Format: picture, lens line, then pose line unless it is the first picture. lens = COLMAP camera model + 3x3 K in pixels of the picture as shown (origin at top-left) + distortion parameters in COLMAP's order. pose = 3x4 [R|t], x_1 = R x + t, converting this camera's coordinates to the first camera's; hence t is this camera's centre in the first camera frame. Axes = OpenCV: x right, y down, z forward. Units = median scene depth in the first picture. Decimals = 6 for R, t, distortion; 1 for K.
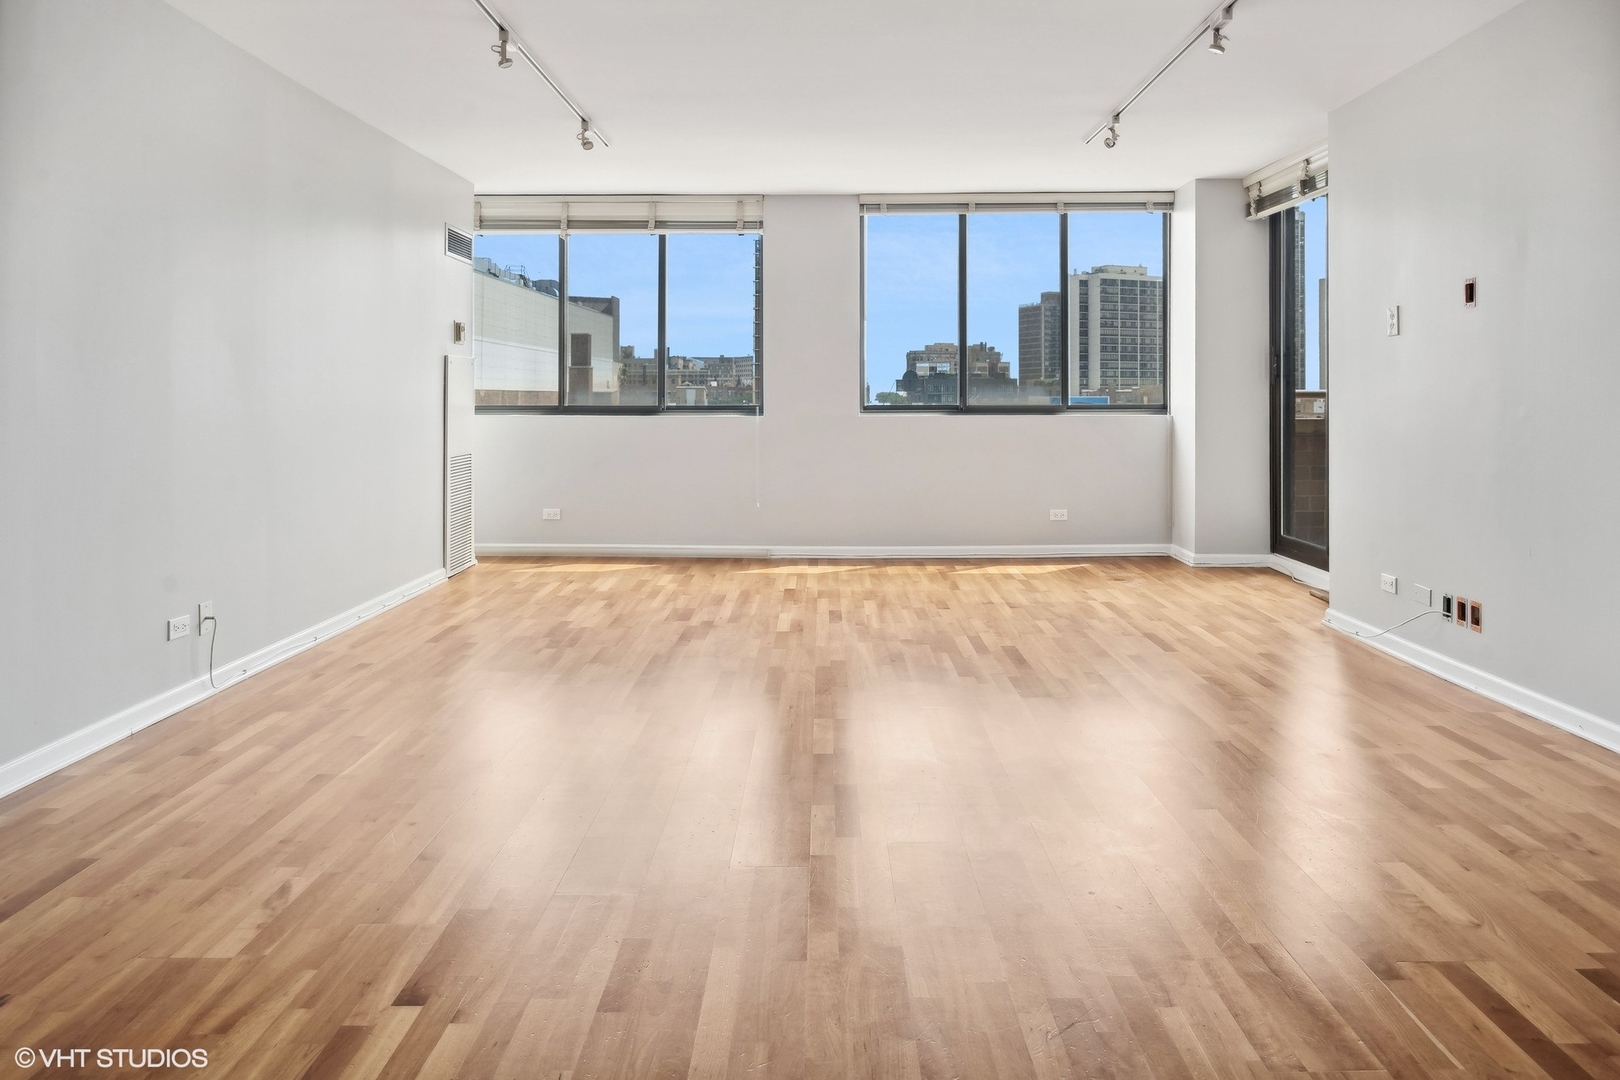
lens RADIAL K [[1019.6, 0, 810.0], [0, 1019.6, 540.0], [0, 0, 1]] dist [0.000035, 0.000853]
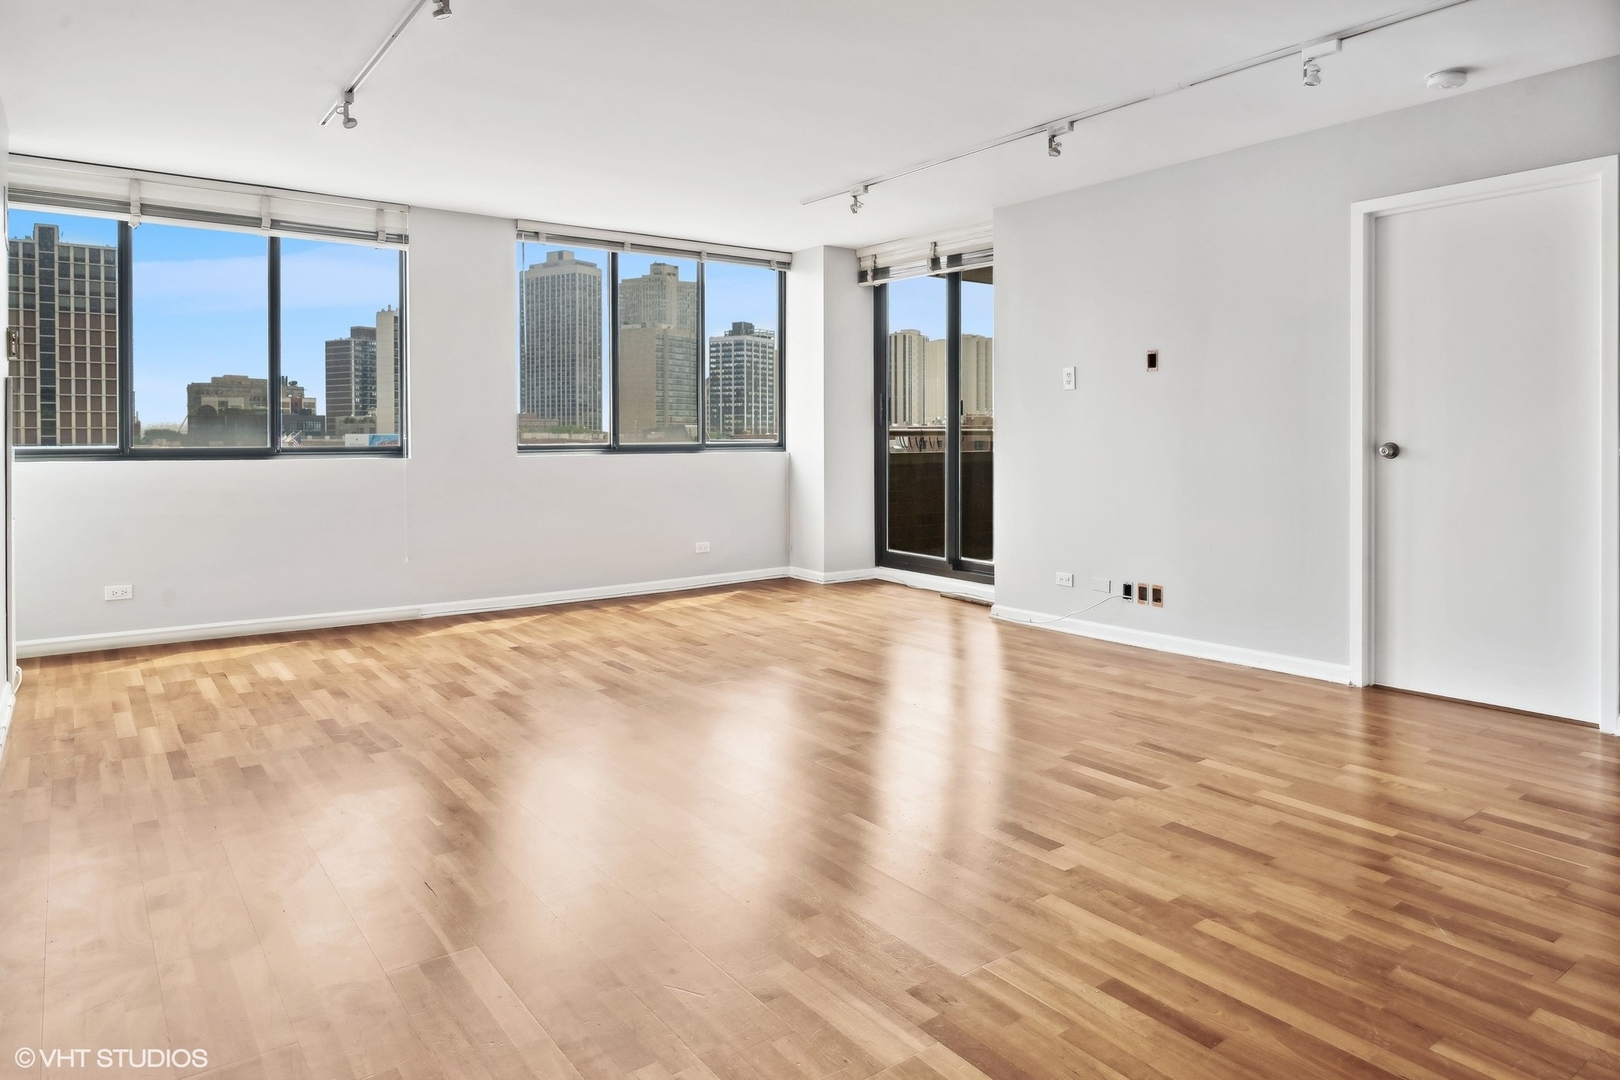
lens RADIAL K [[983.8, 0, 807.2], [0, 983.8, 577.1], [0, 0, 1]] dist [-0.003047, -0.000704]
pose [[0.798821, -0.086005, 0.595389, -0.300674], [0.083310, 0.996007, 0.032101, -0.019011], [-0.595773, 0.023959, 0.802796, 0.124971]]
